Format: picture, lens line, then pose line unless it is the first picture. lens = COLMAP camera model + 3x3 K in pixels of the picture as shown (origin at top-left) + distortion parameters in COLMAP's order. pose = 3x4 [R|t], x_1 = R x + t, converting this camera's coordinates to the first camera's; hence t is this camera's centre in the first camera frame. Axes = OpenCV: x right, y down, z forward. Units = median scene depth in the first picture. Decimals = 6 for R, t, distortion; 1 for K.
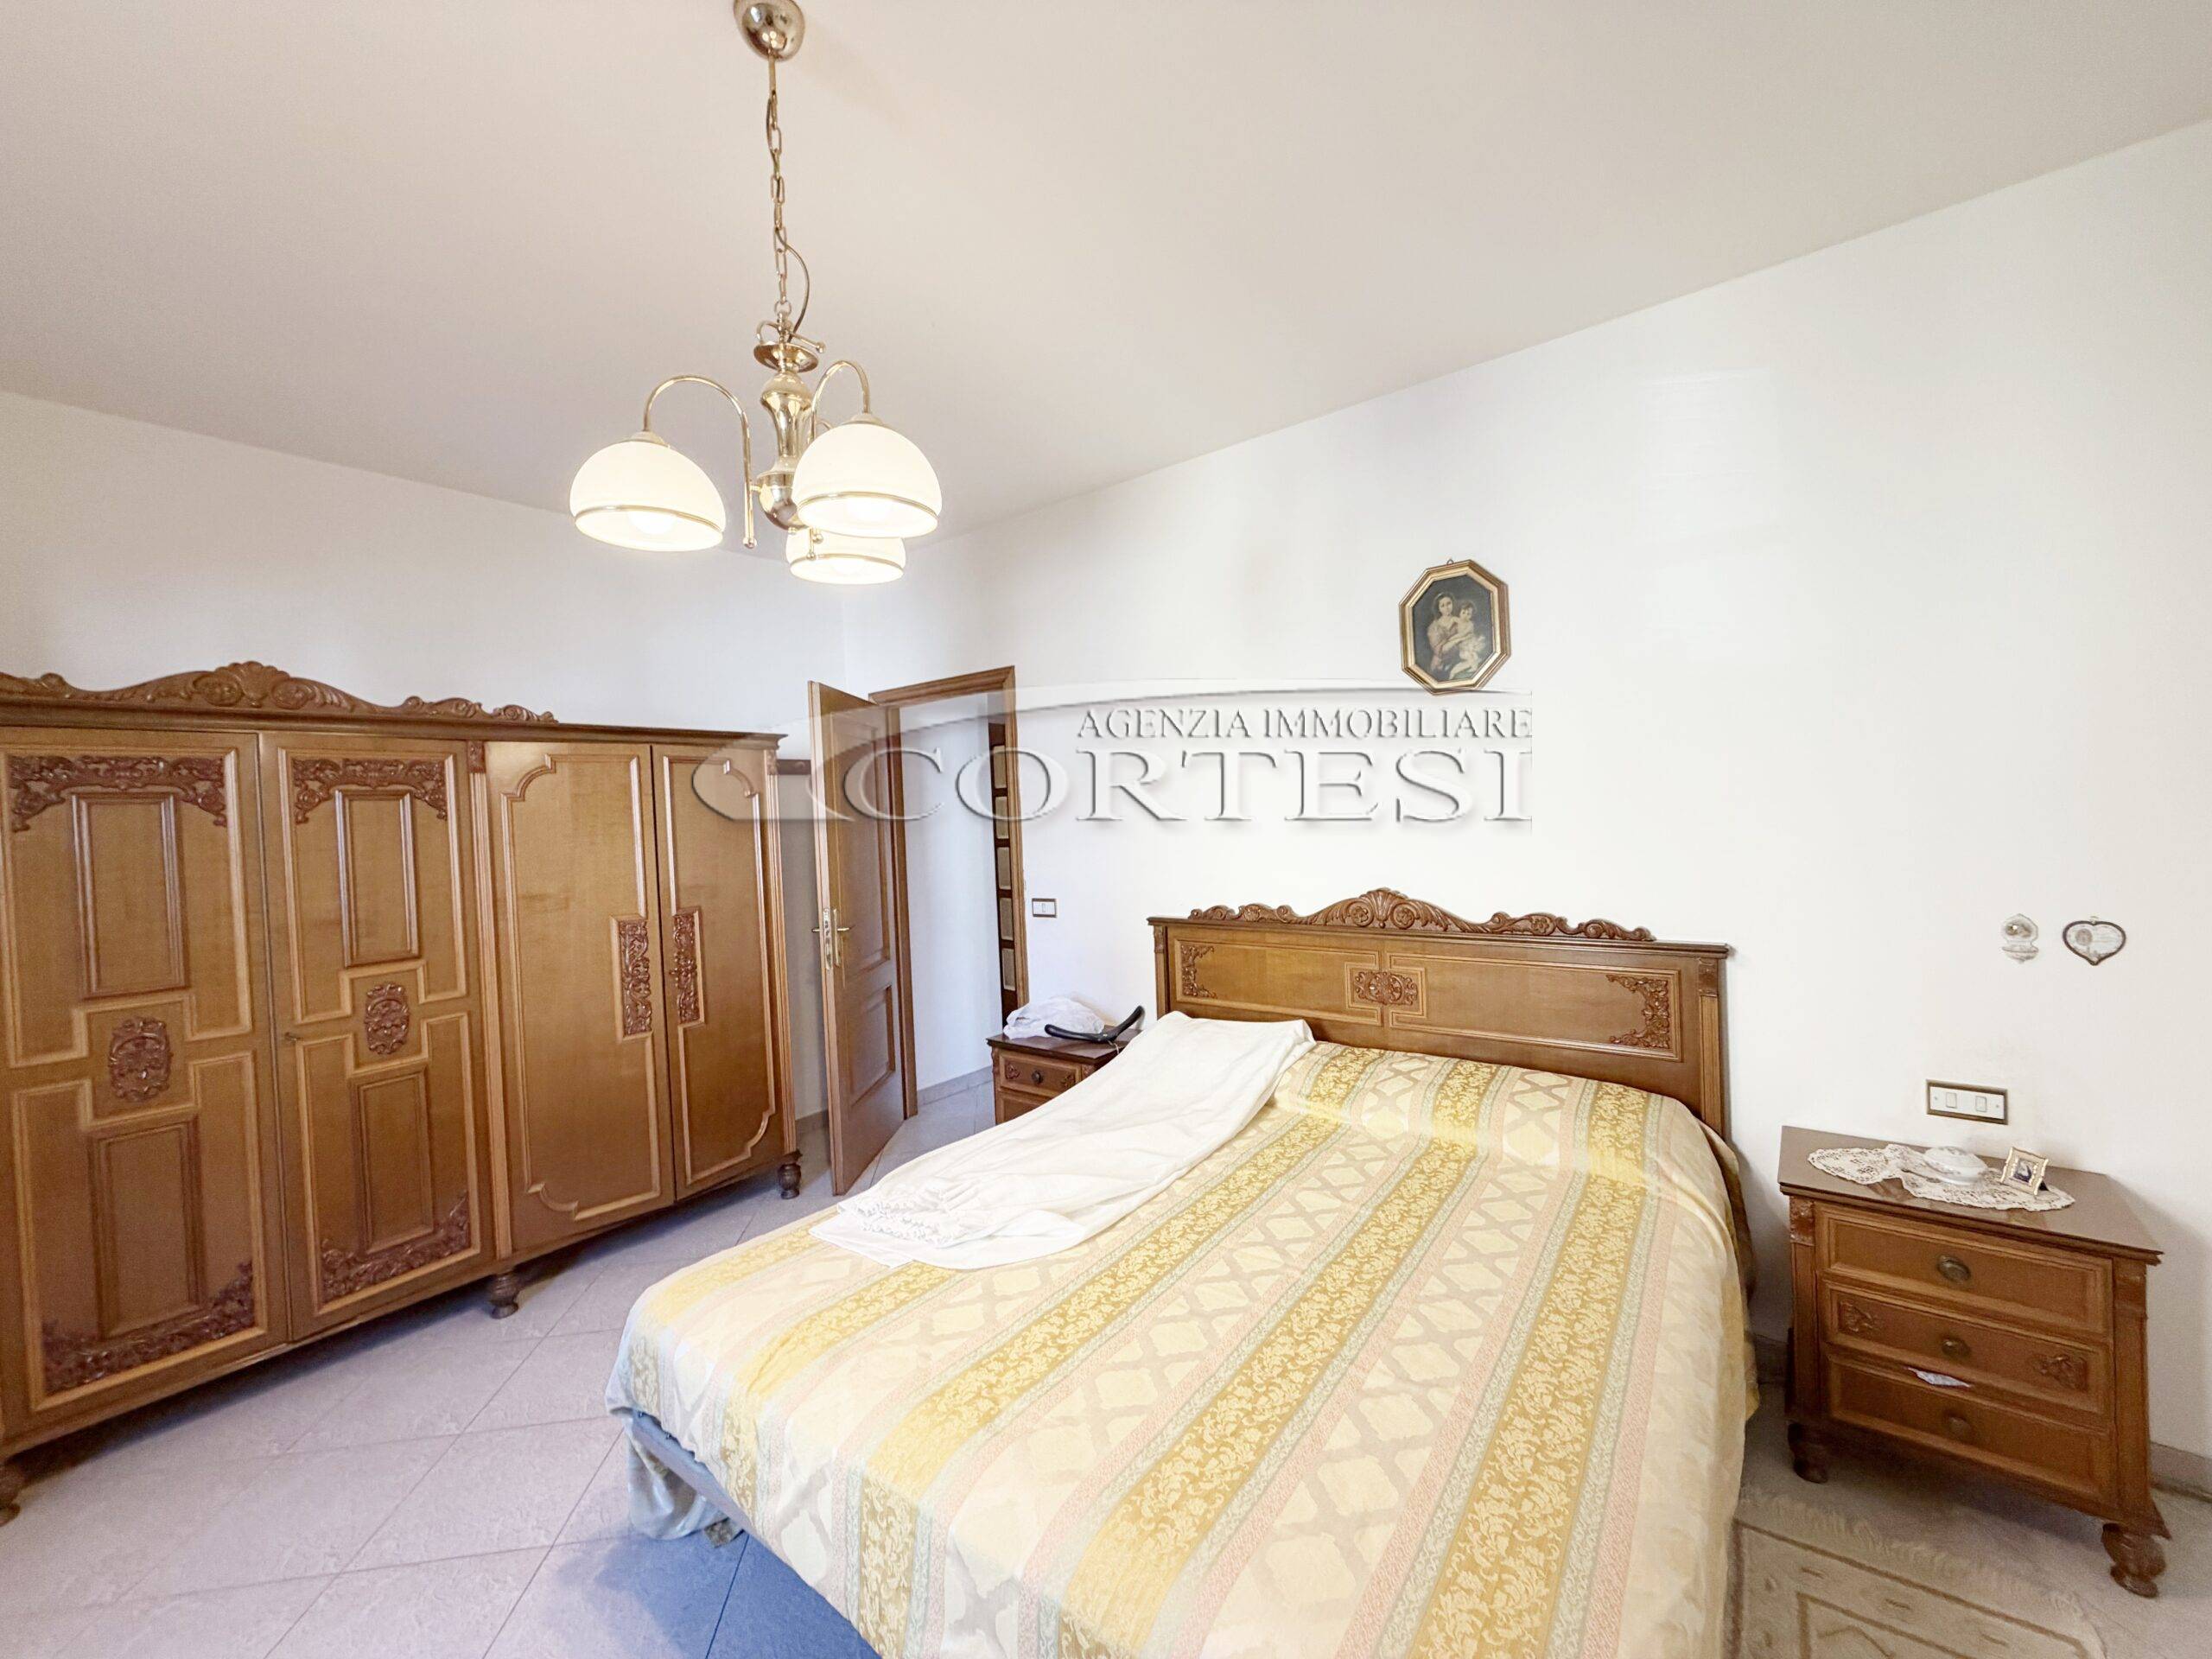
lens RADIAL K [[879.7, 0, 1100.5], [0, 879.7, 825.6], [0, 0, 1]] dist [-0.000969, 0.000359]
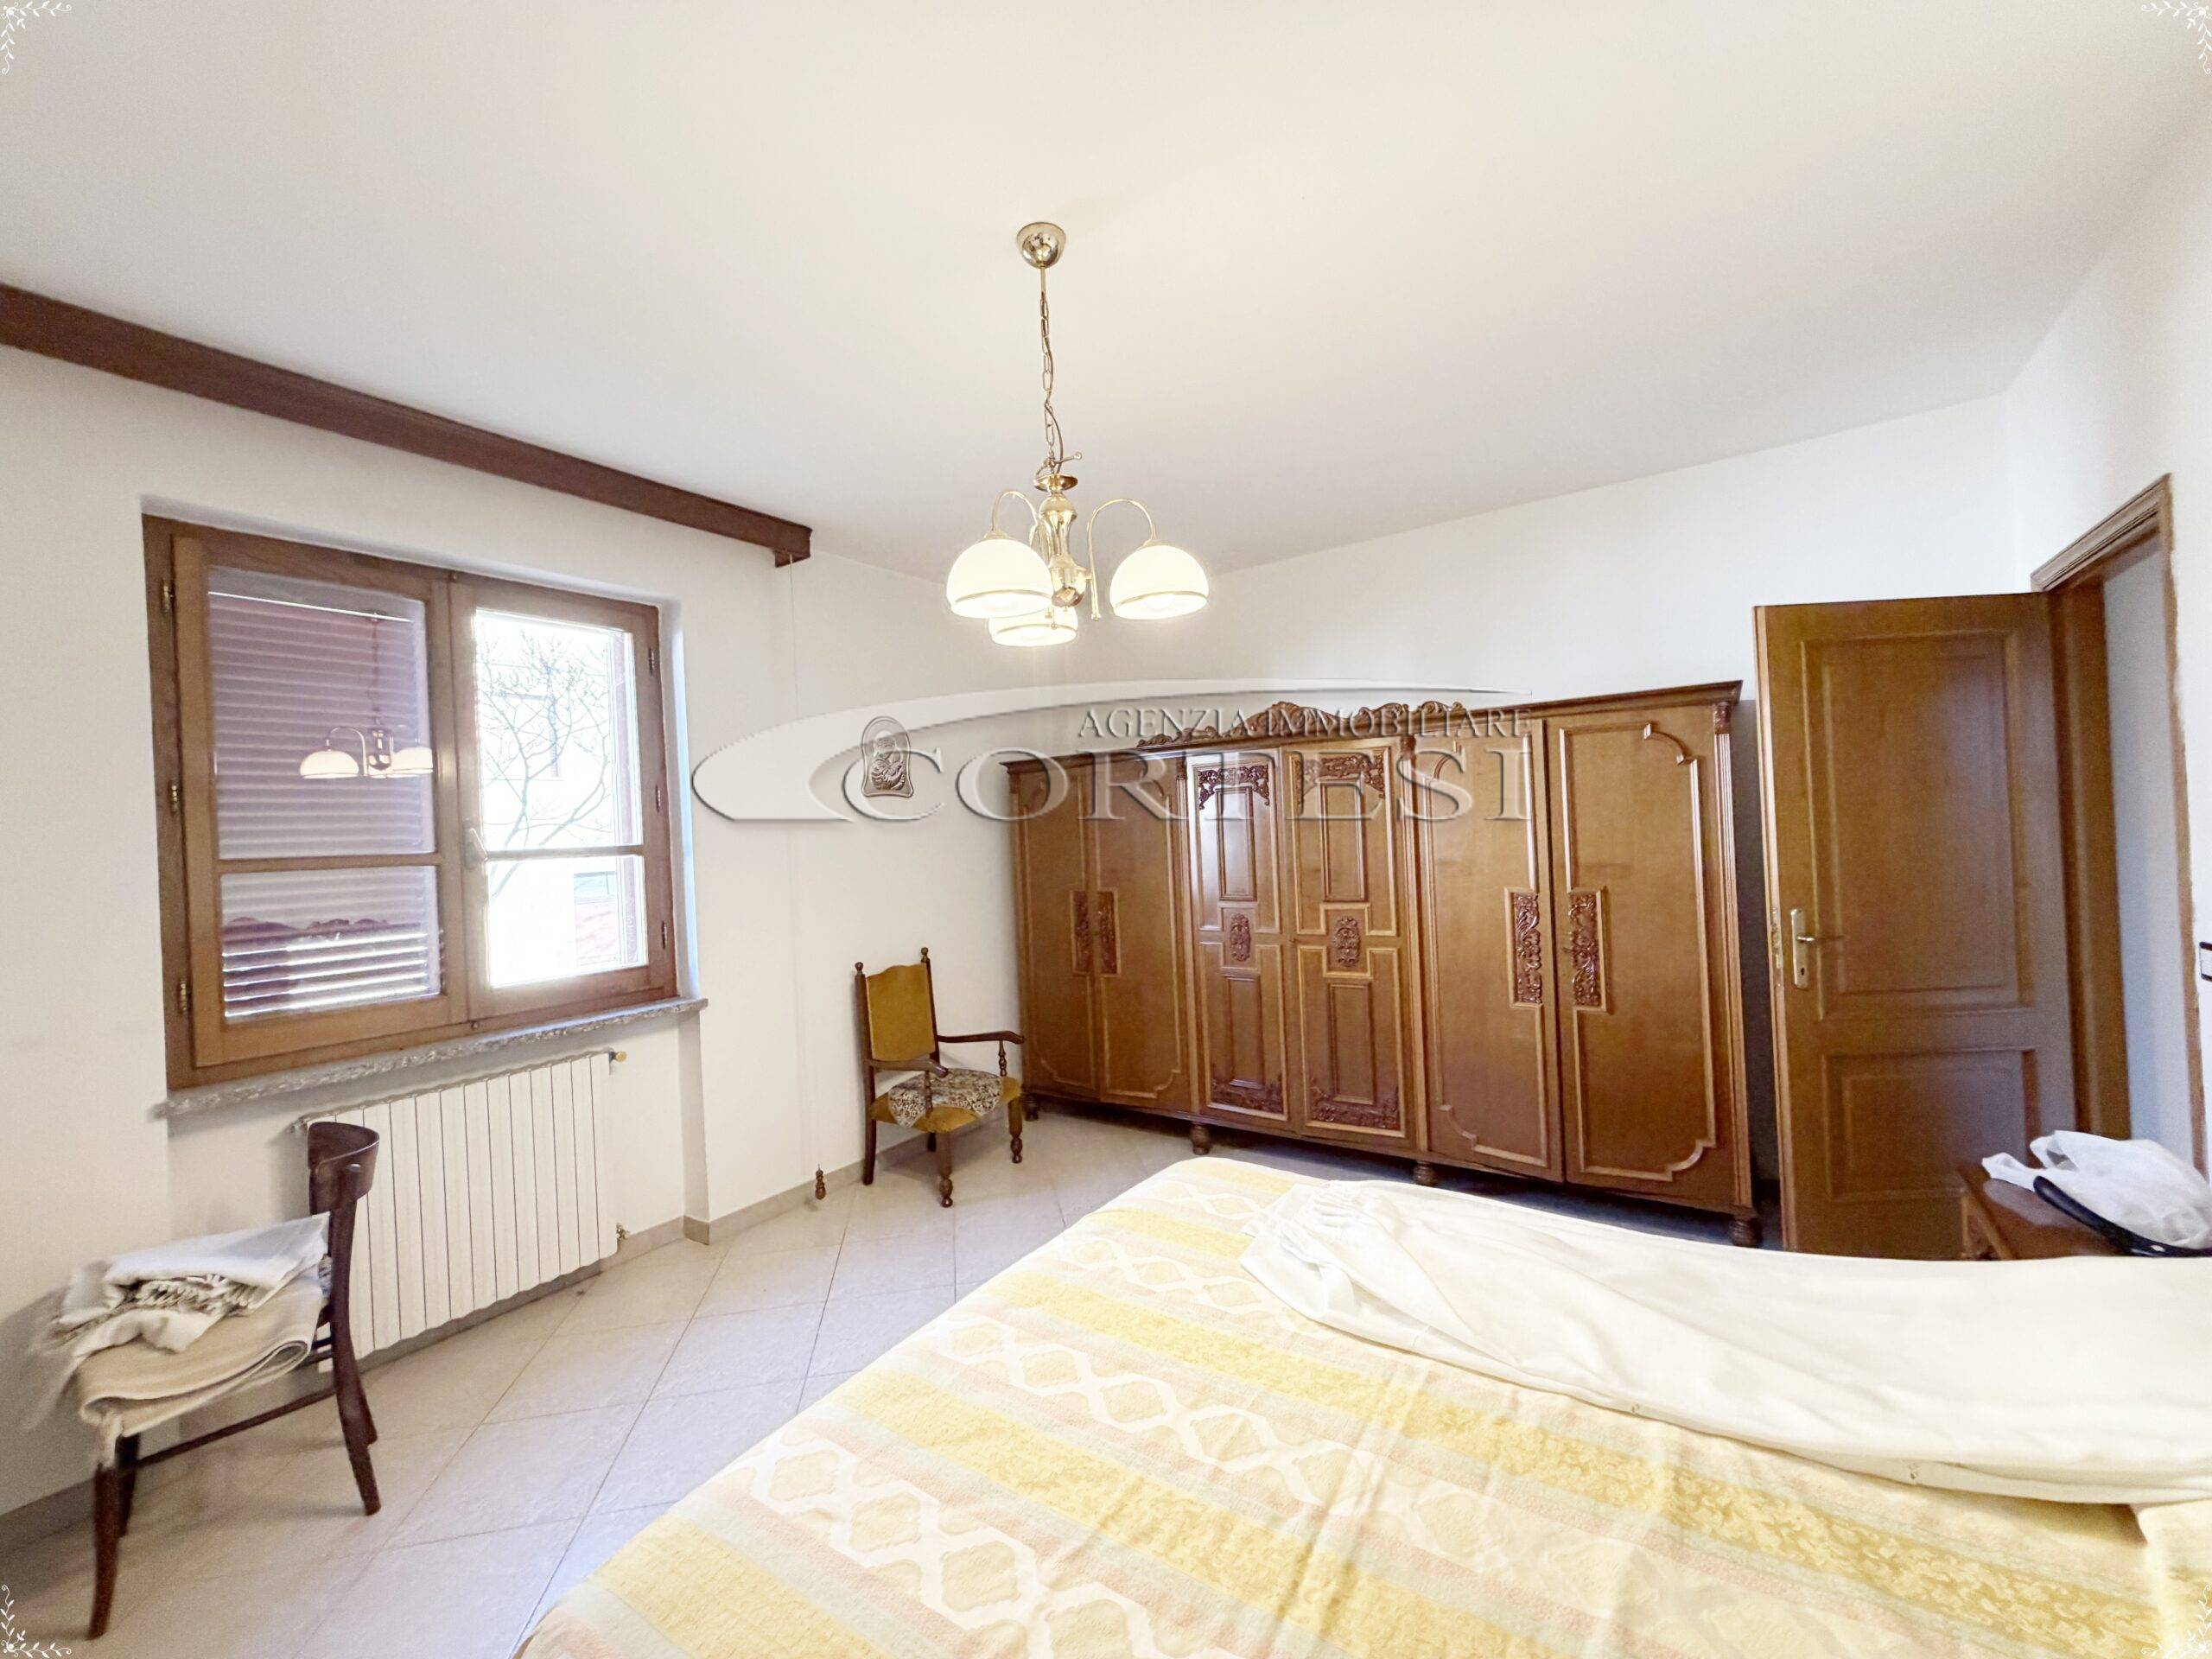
lens RADIAL K [[879.7, 0, 1100.1], [0, 879.7, 828.1], [0, 0, 1]] dist [-0.000969, 0.000359]
pose [[0.053517, 0.036900, -0.997885, 0.547432], [0.030318, 0.998796, 0.038559, -0.026631], [0.998107, -0.032318, 0.052334, 0.526700]]
